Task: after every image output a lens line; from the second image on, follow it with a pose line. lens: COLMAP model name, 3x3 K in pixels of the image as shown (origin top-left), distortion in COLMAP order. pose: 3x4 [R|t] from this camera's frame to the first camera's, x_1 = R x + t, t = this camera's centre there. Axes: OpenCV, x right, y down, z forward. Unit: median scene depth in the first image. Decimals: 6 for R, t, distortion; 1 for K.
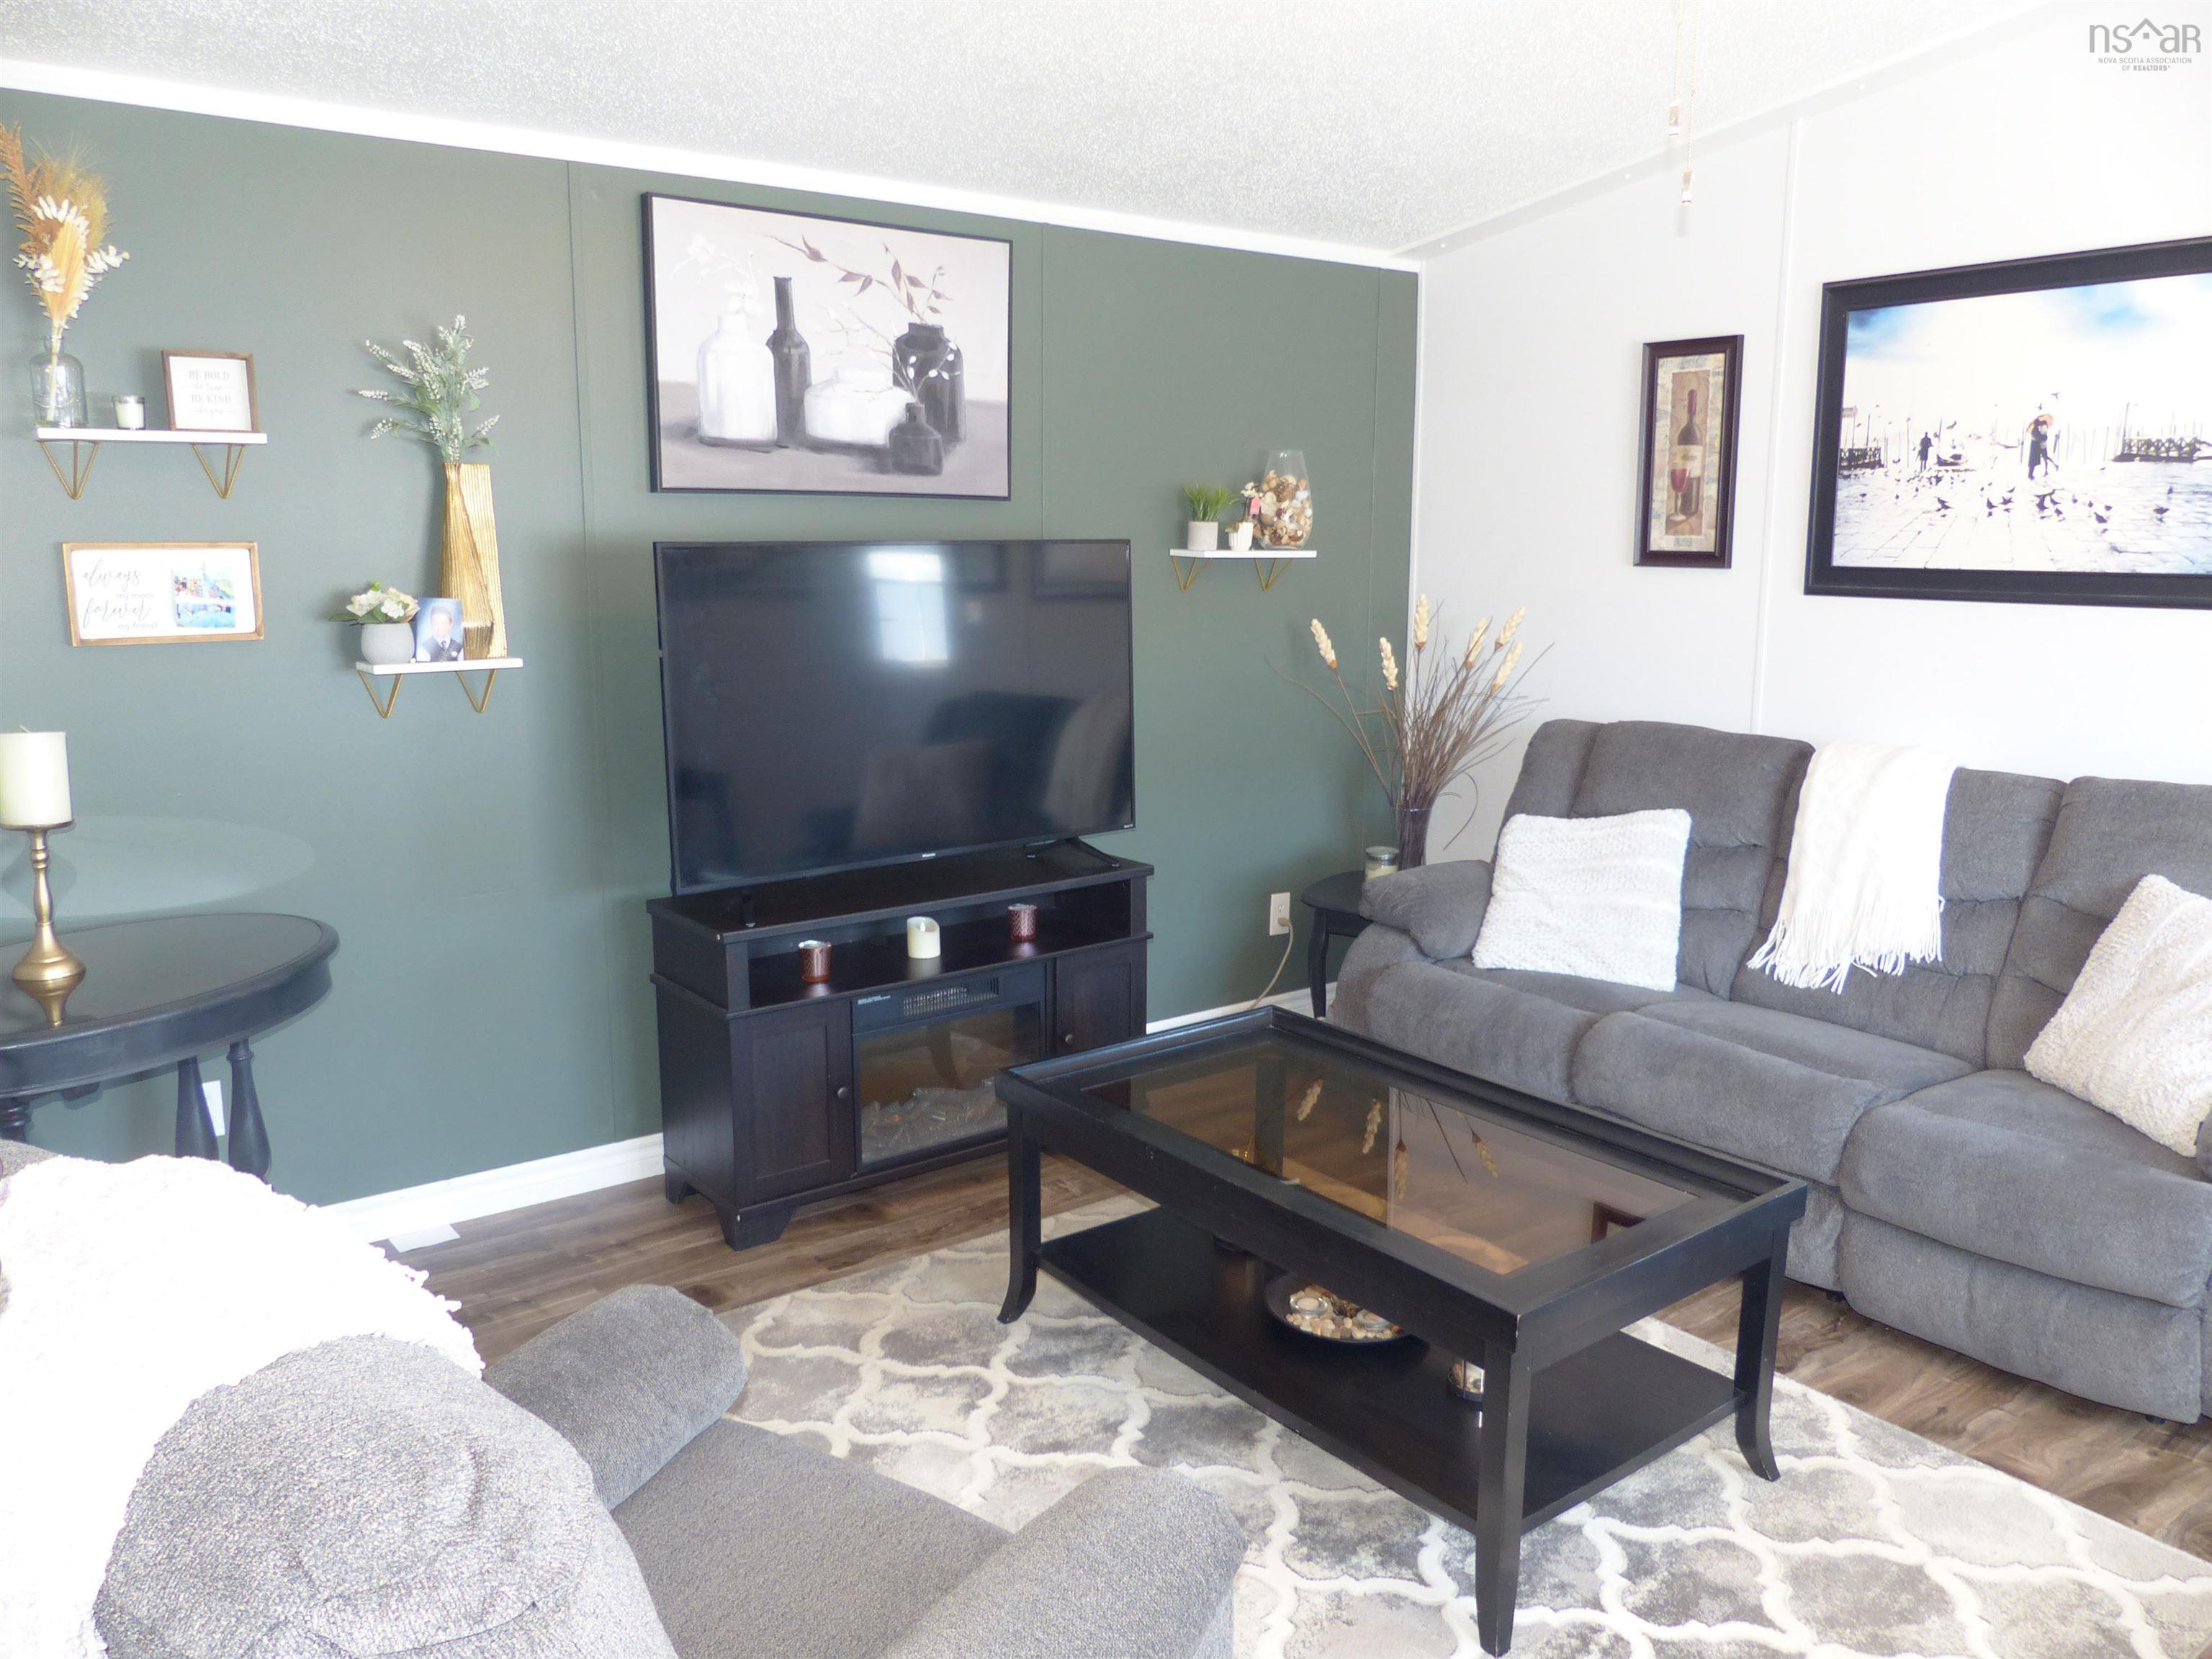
lens RADIAL K [[1649.2, 0, 1106.5], [0, 1649.2, 829.1], [0, 0, 1]] dist [-0.038270, 0.025635]
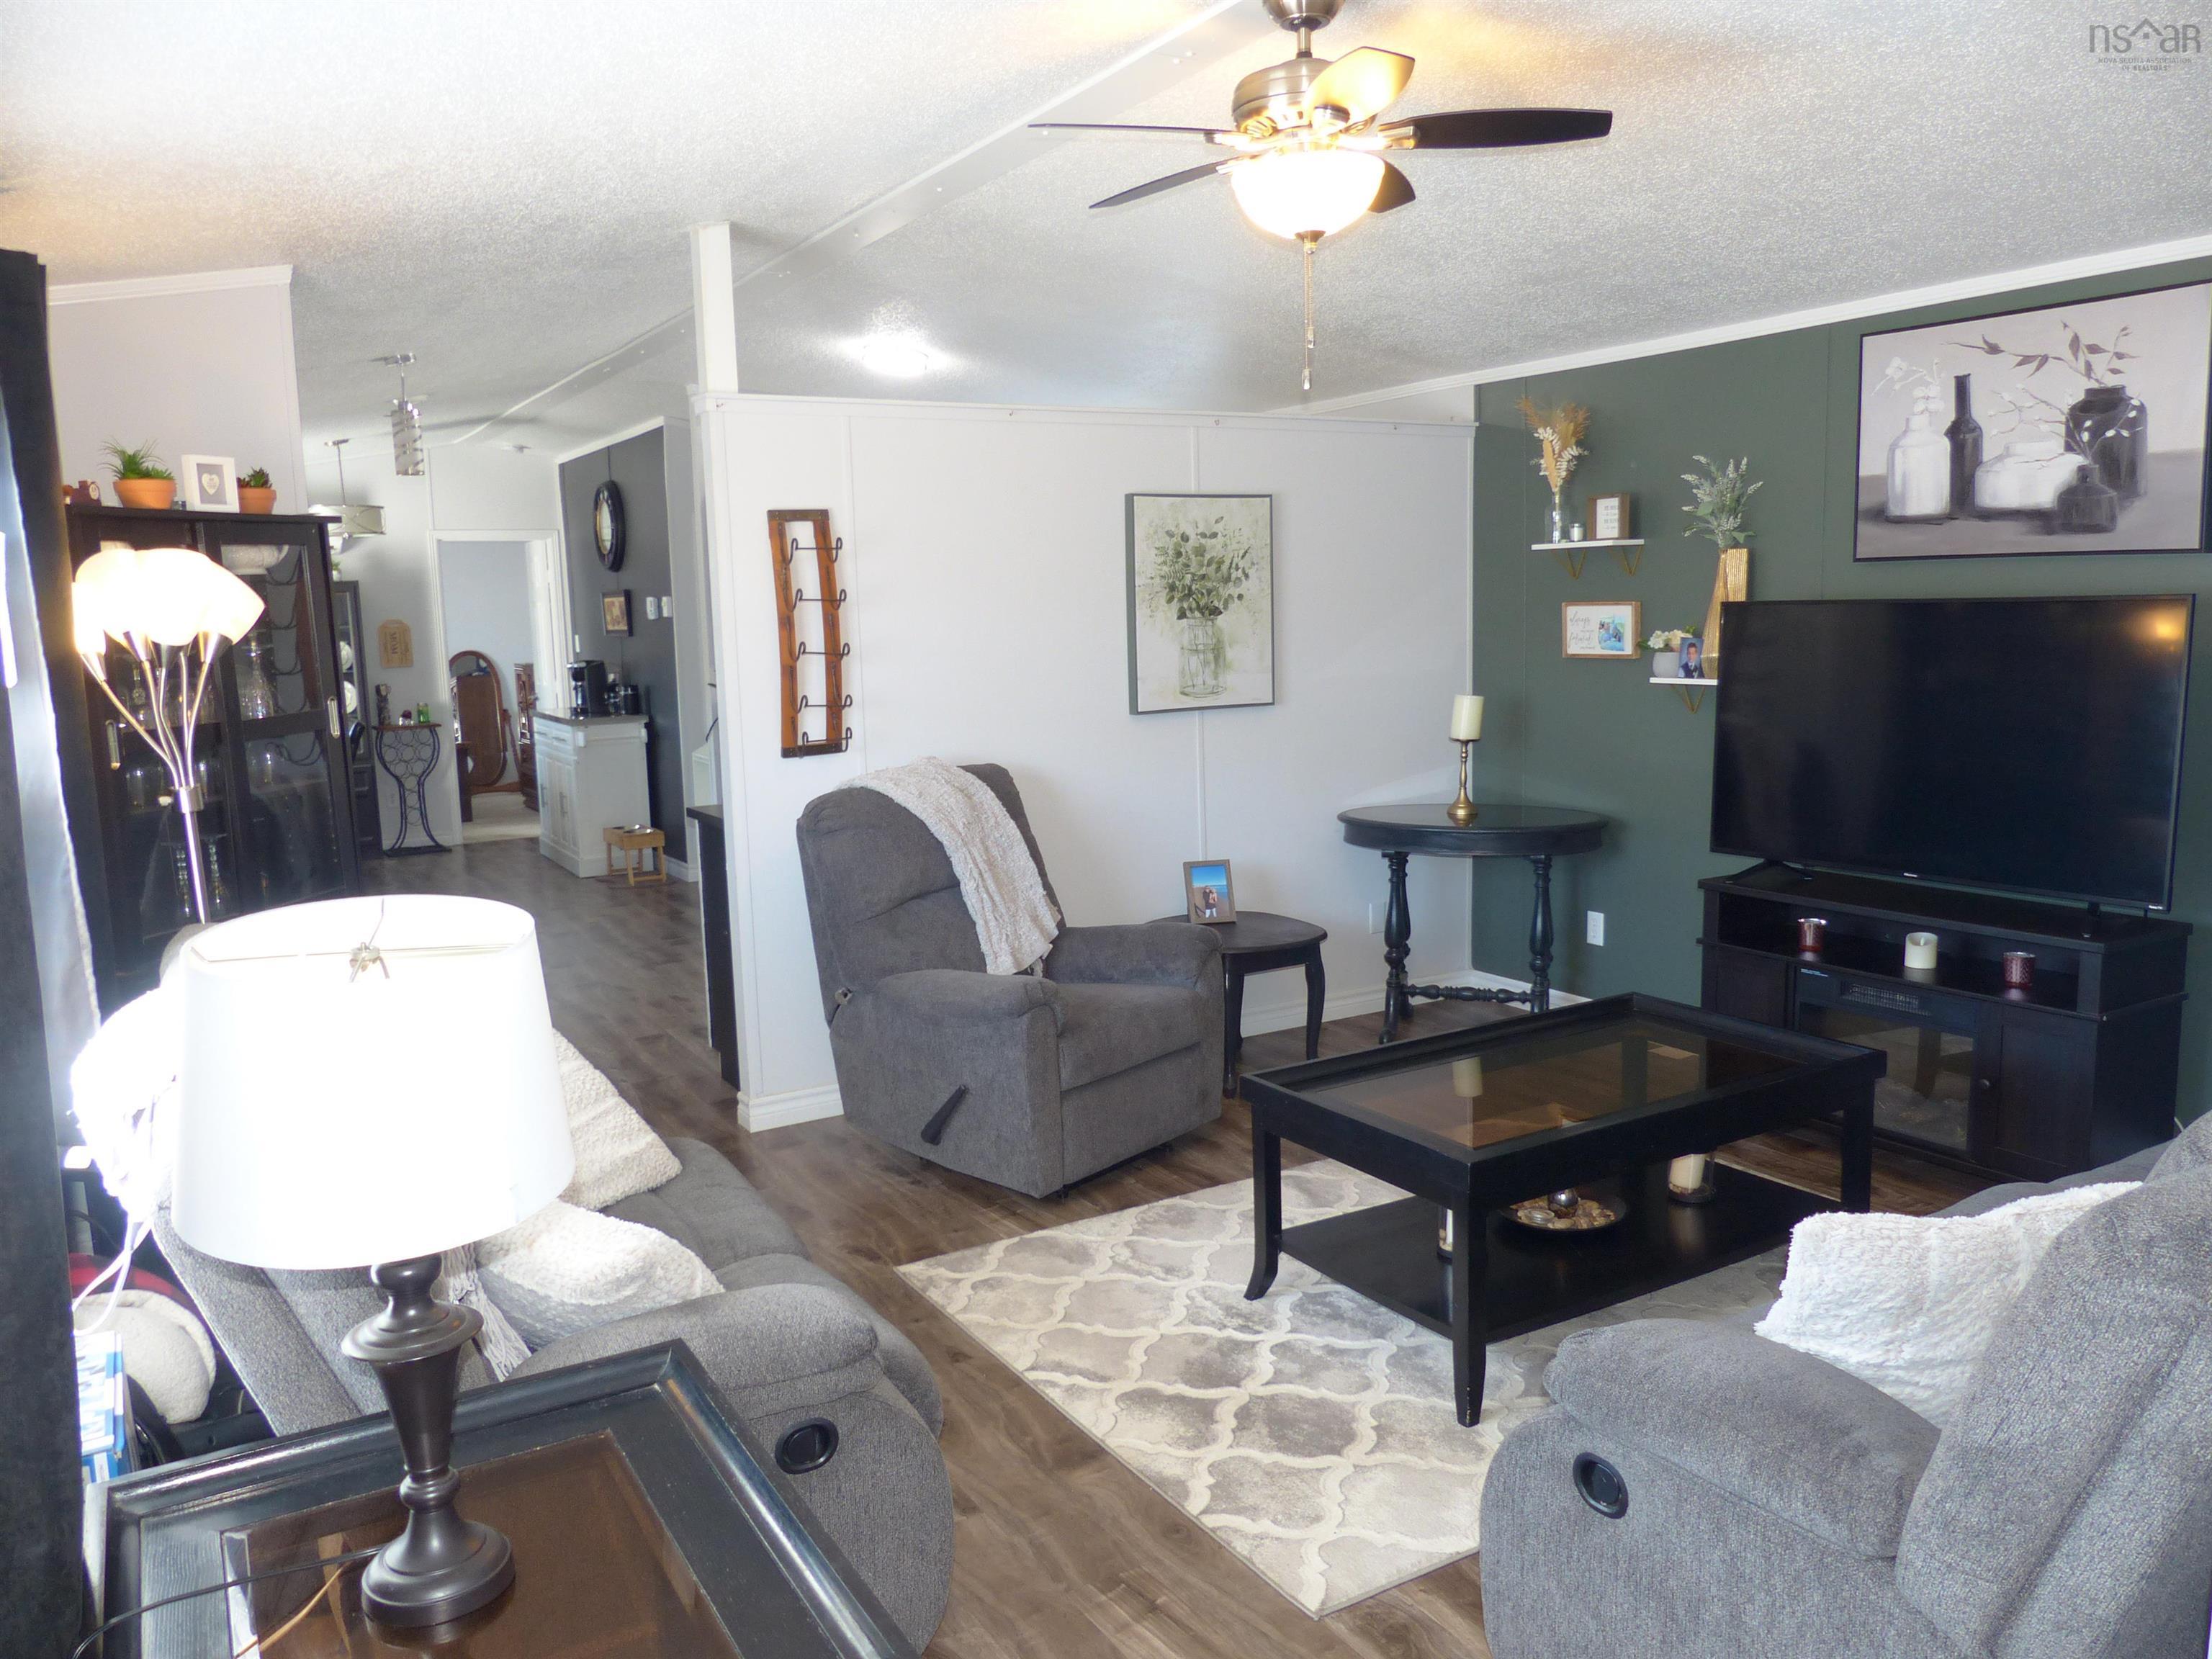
lens RADIAL K [[1649.2, 0, 1100.7], [0, 1649.2, 827.0], [0, 0, 1]] dist [-0.038270, 0.025635]
pose [[-0.121117, 0.136724, -0.983177, 1.041988], [-0.149088, 0.976728, 0.154194, -0.104927], [0.981378, 0.165255, -0.097915, 0.545219]]
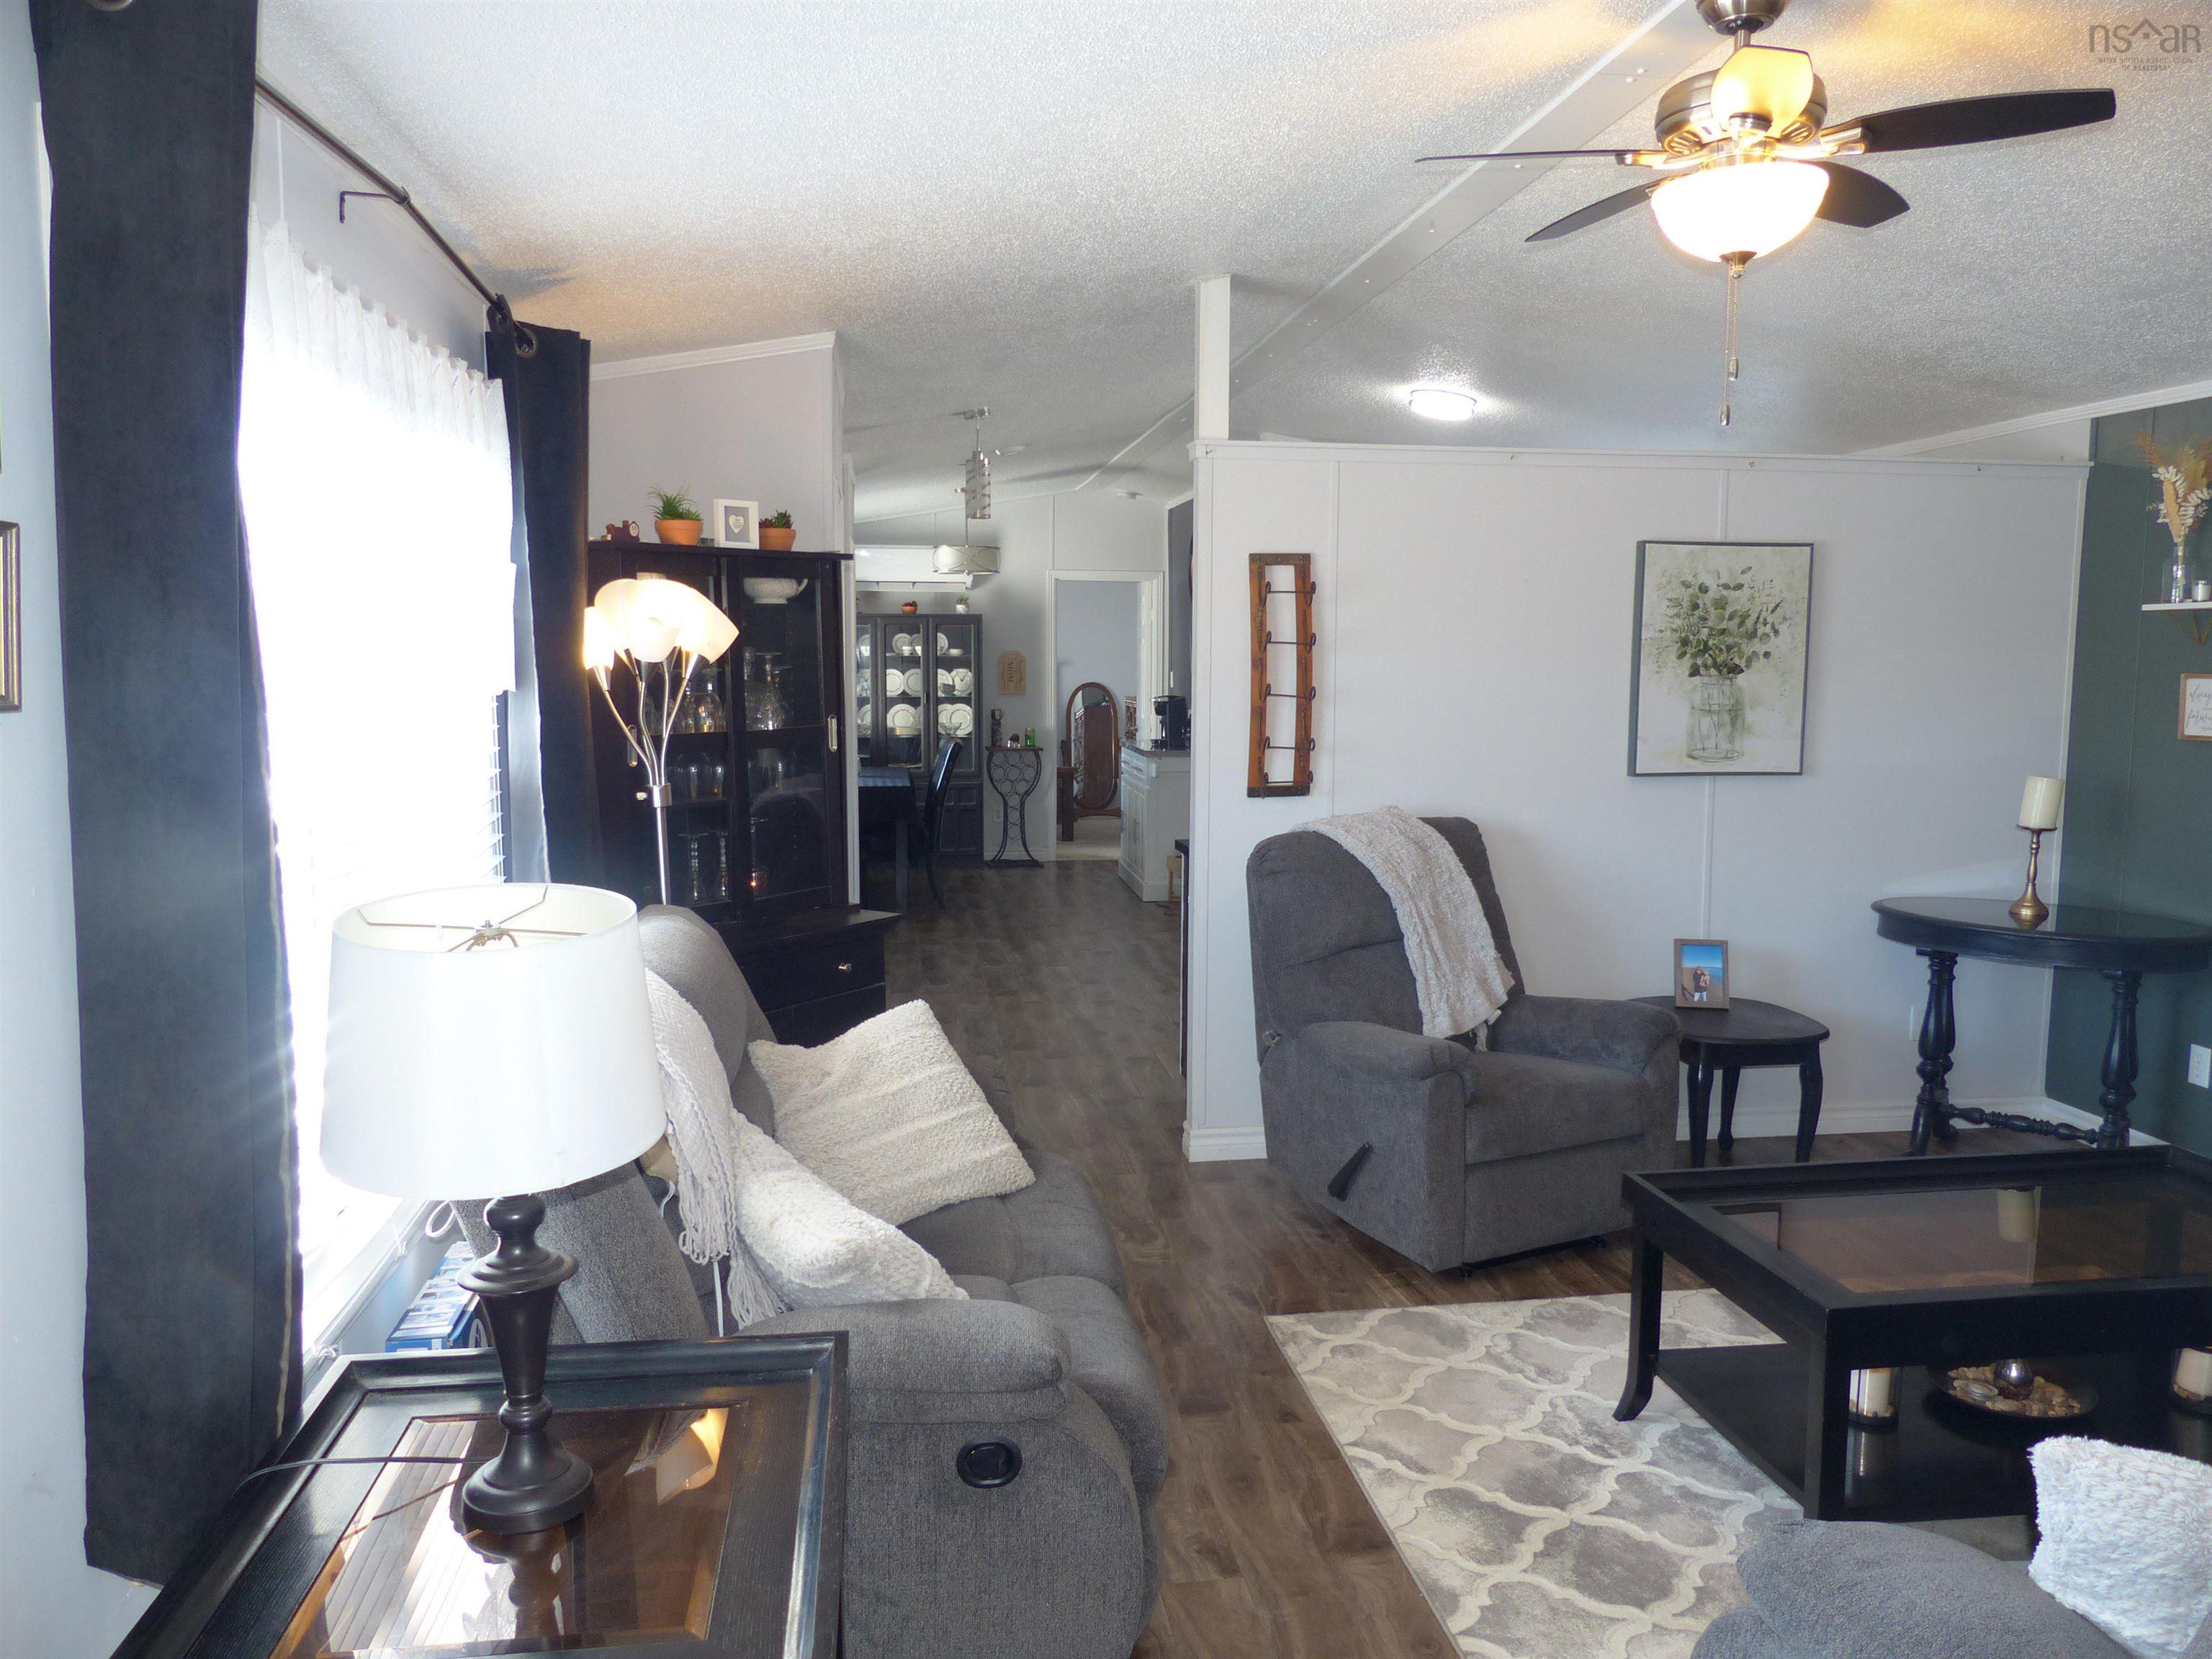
lens RADIAL K [[1649.2, 0, 1105.7], [0, 1649.2, 827.0], [0, 0, 1]] dist [-0.038270, 0.025635]
pose [[-0.492838, 0.086785, -0.865782, 0.987913], [-0.159361, 0.969181, 0.187864, -0.125942], [0.855403, 0.230558, -0.463819, 0.677824]]
